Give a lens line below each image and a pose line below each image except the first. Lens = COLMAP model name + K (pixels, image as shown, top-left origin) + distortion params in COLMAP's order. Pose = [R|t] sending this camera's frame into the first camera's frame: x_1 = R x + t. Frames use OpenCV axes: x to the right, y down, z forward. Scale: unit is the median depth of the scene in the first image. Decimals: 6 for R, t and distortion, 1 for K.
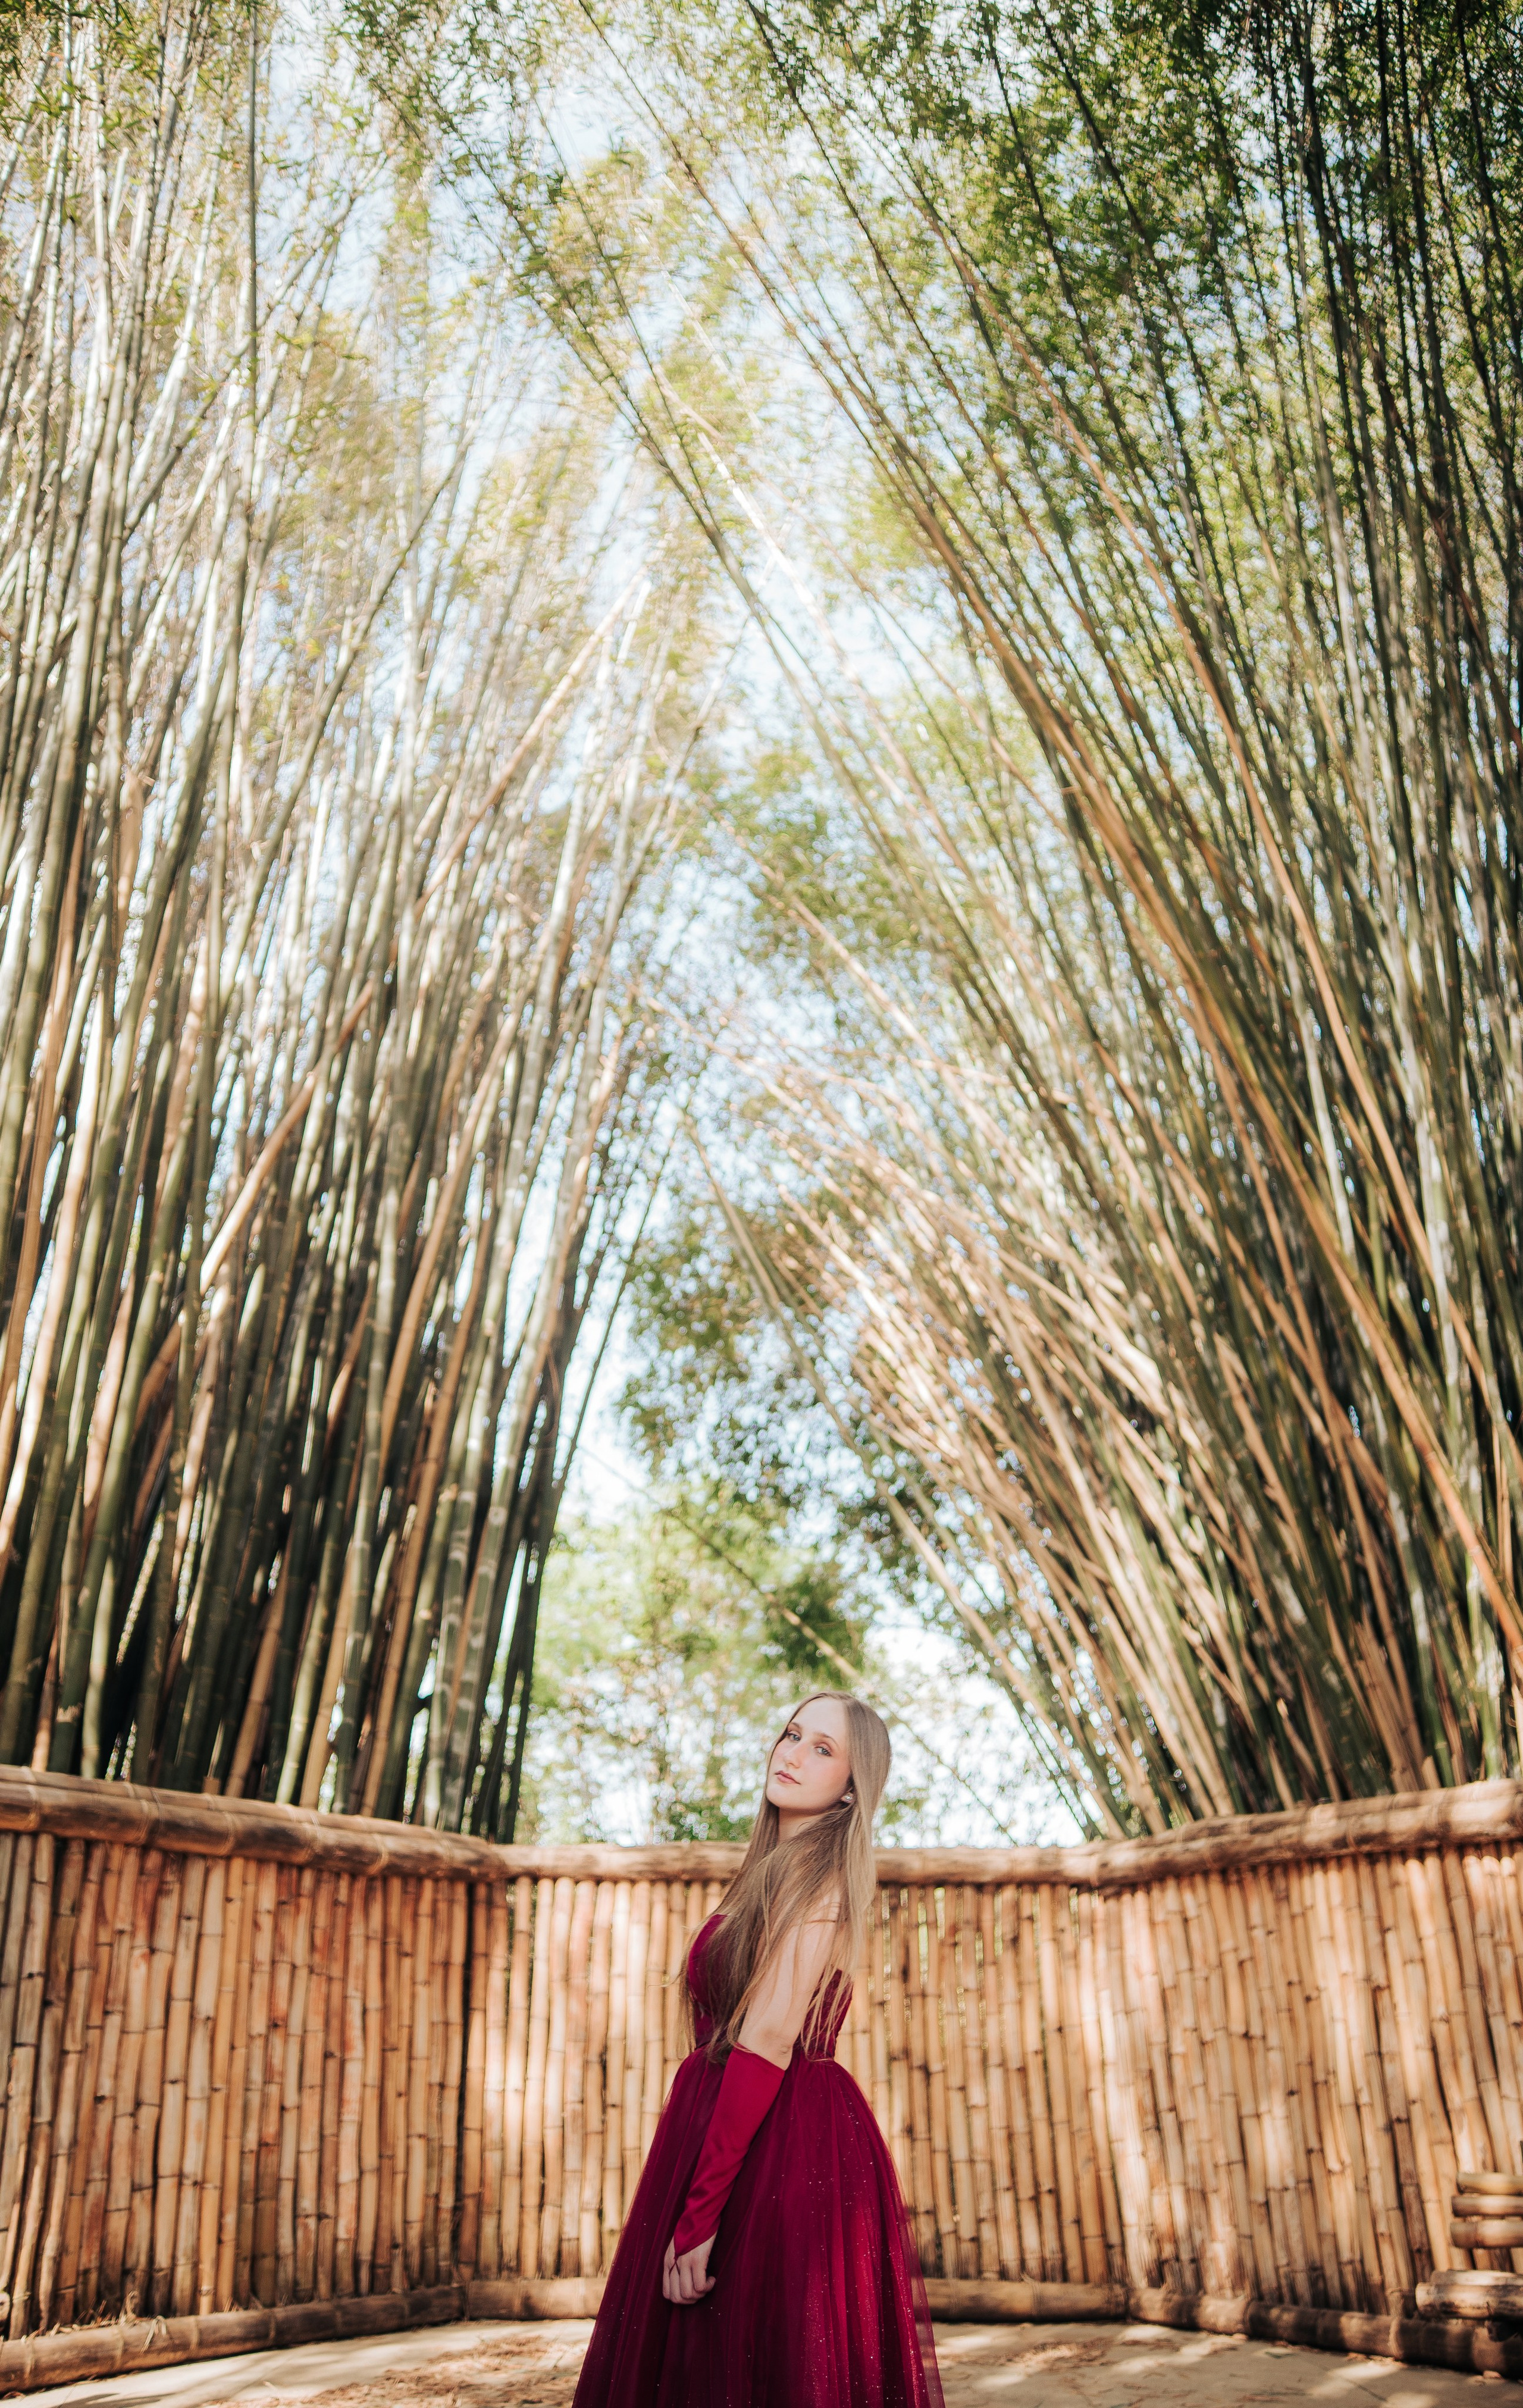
lens RADIAL K [[1683.4, 0, 764.5], [0, 1683.4, 1271.3], [0, 0, 1]] dist [-0.097089, 0.102145]
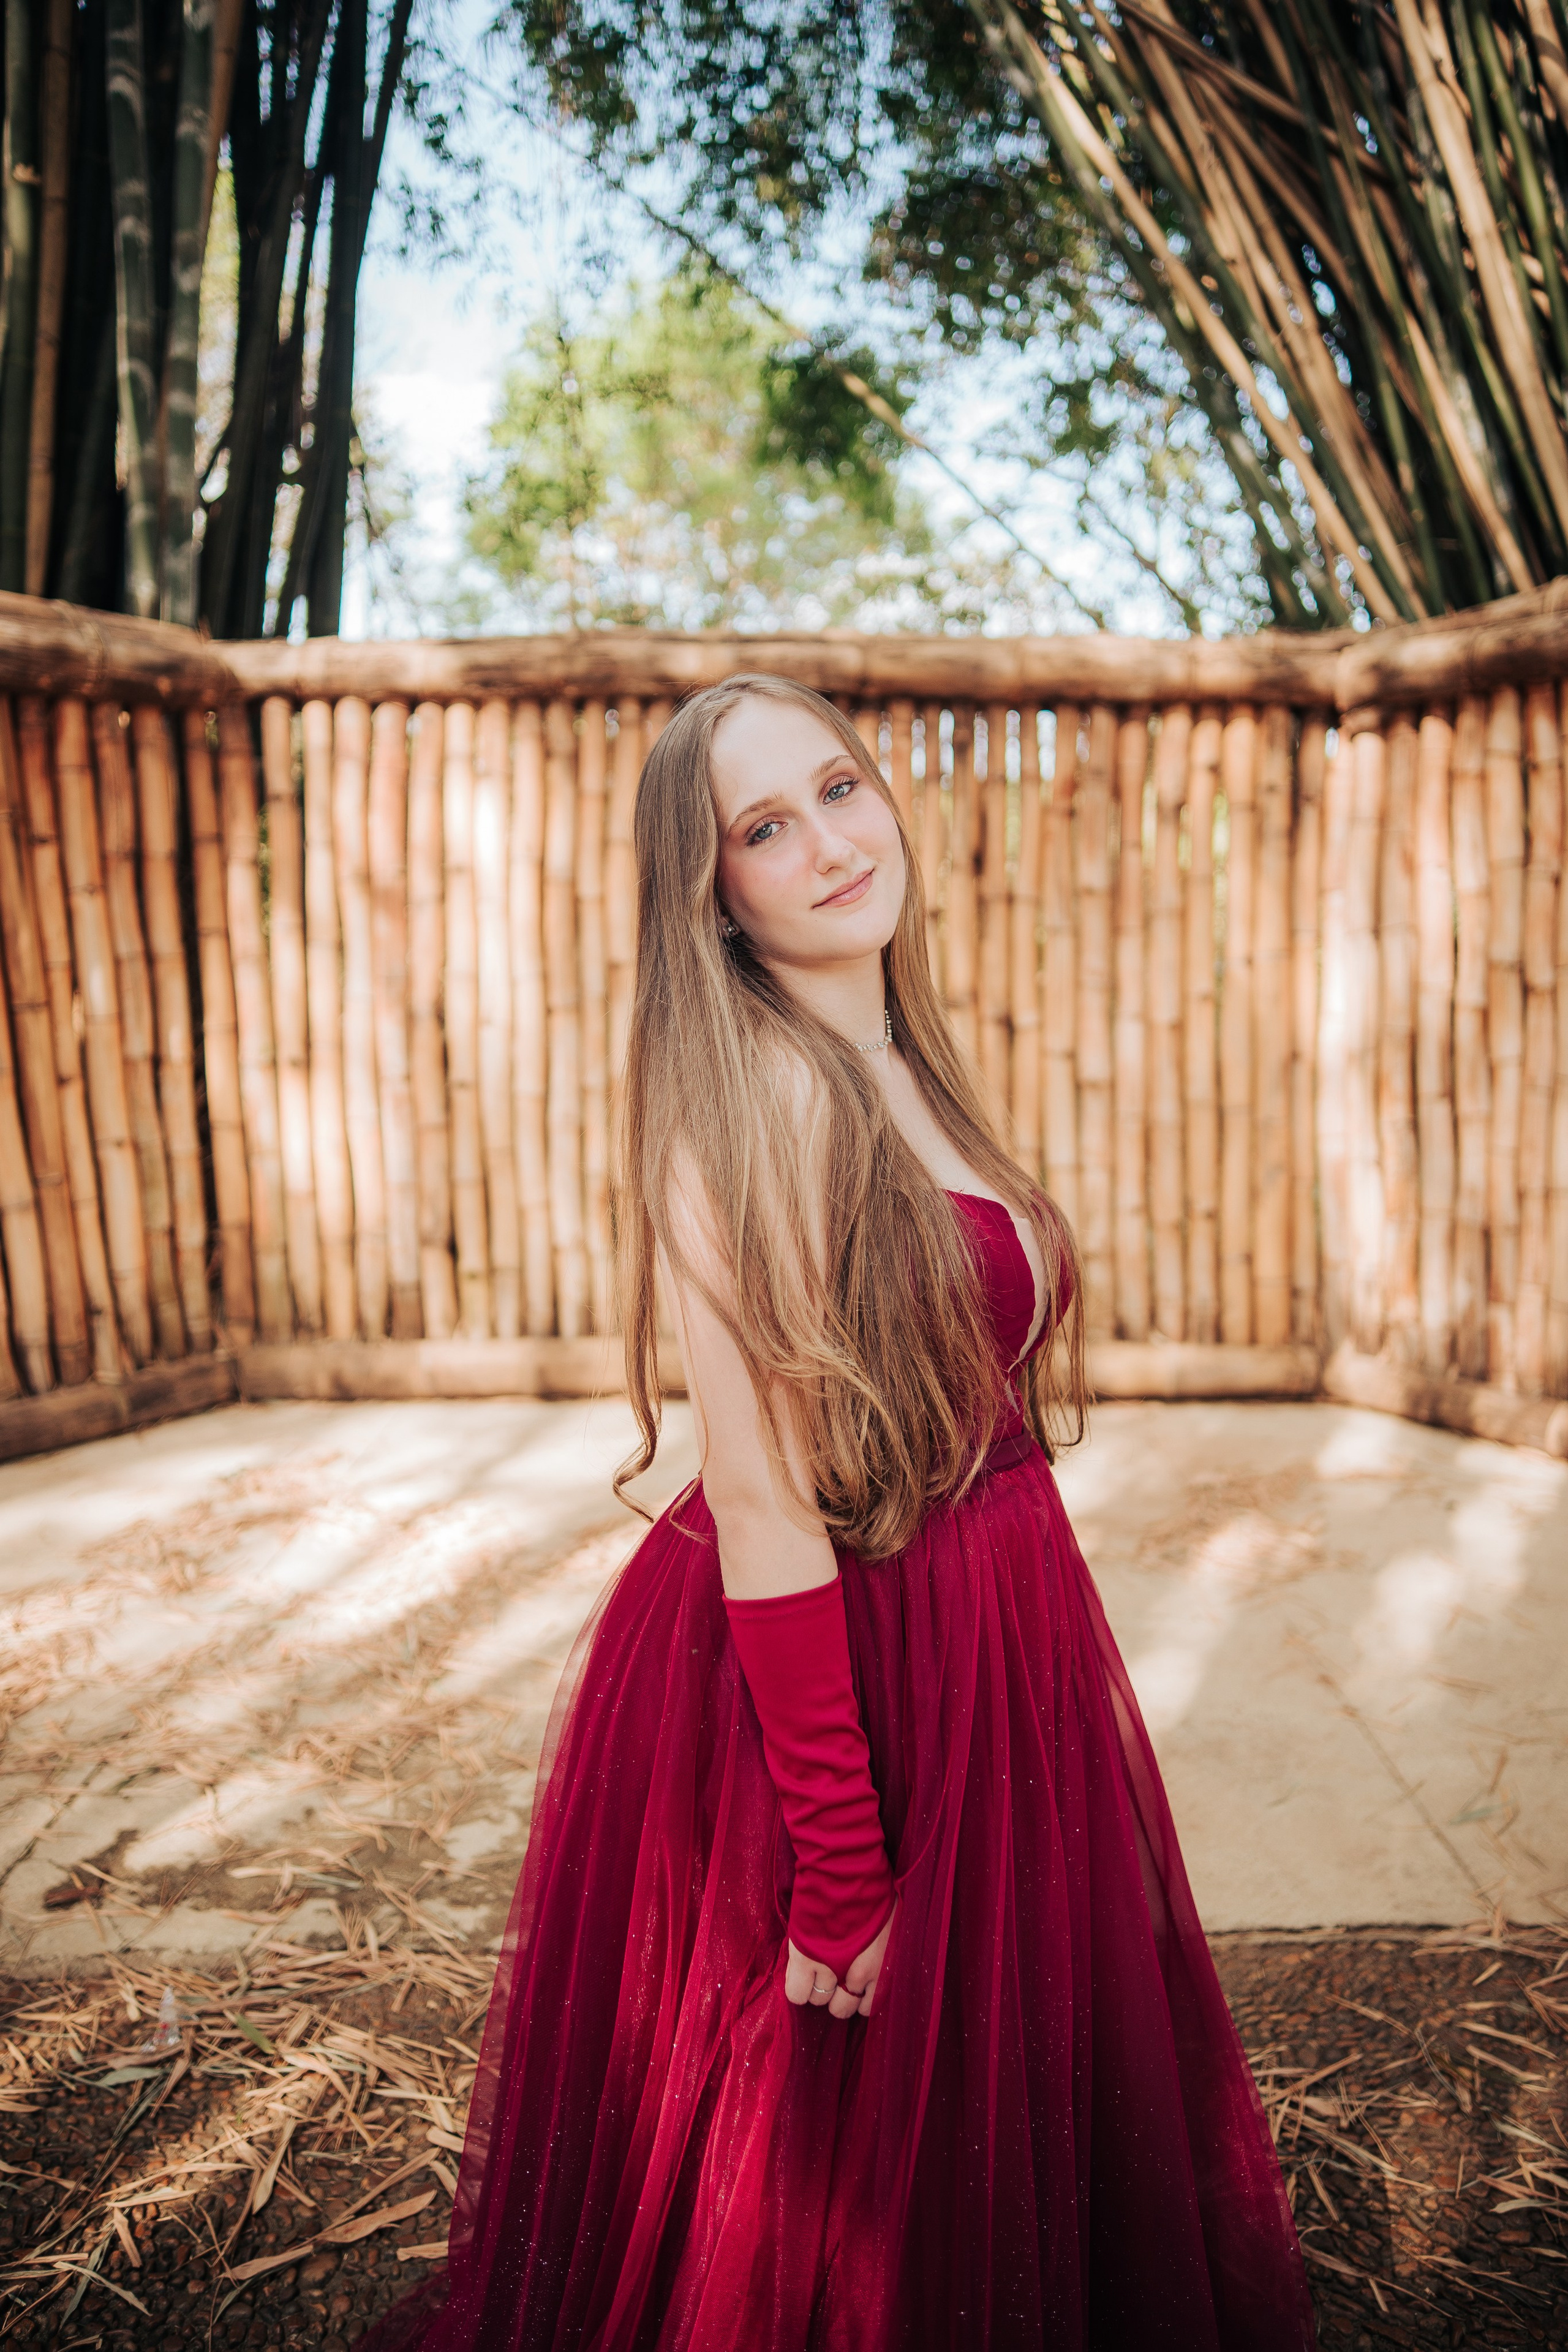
lens RADIAL K [[1602.5, 0, 777.0], [0, 1602.5, 1171.8], [0, 0, 1]] dist [-0.105433, 0.118028]
pose [[0.999922, -0.003164, -0.012073, 0.024617], [0.009336, 0.831588, 0.555314, 0.220245], [0.008283, -0.555384, 0.831553, 0.516886]]
